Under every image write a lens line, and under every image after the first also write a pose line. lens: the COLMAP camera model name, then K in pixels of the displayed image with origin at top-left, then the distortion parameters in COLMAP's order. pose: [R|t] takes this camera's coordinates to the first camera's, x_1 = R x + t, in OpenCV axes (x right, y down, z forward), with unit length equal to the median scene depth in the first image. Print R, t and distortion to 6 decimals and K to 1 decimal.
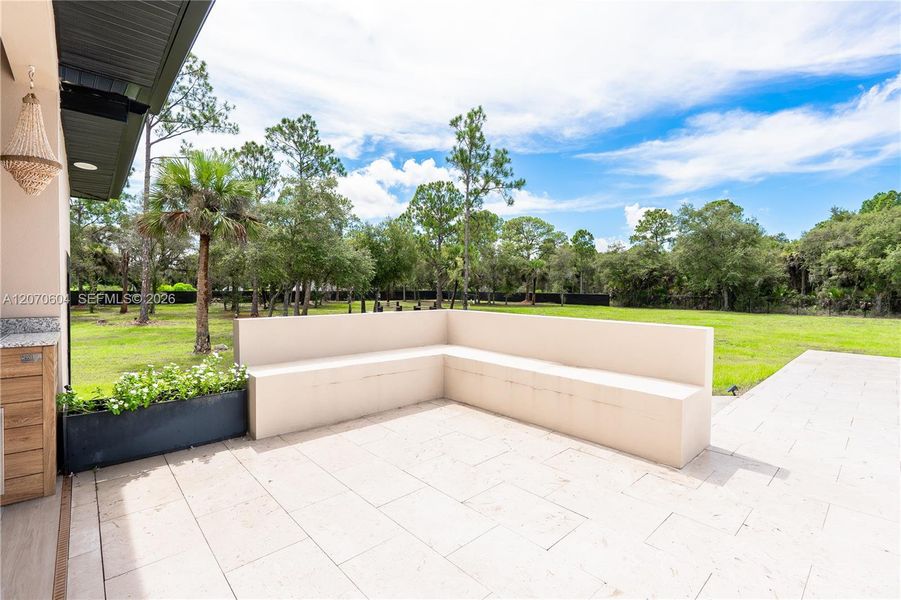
lens RADIAL K [[410.1, 0, 452.0], [0, 410.1, 295.3], [0, 0, 1]] dist [-0.002627, -0.000134]
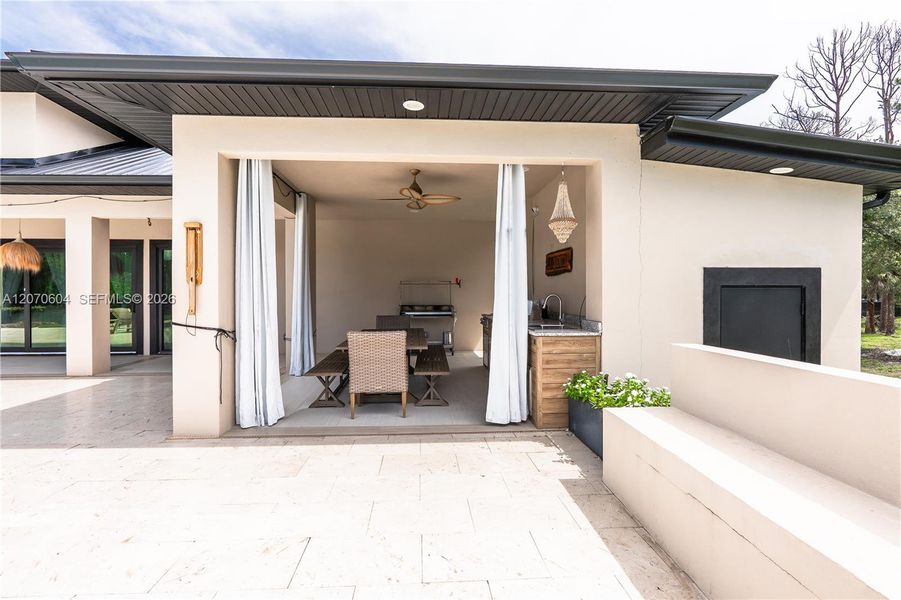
lens RADIAL K [[410.1, 0, 452.0], [0, 410.1, 295.3], [0, 0, 1]] dist [-0.002627, -0.000134]
pose [[-0.603792, -0.004689, -0.797128, 0.443719], [-0.015066, 0.999871, 0.005530, -0.040652], [0.796999, 0.015349, -0.603785, 1.412150]]
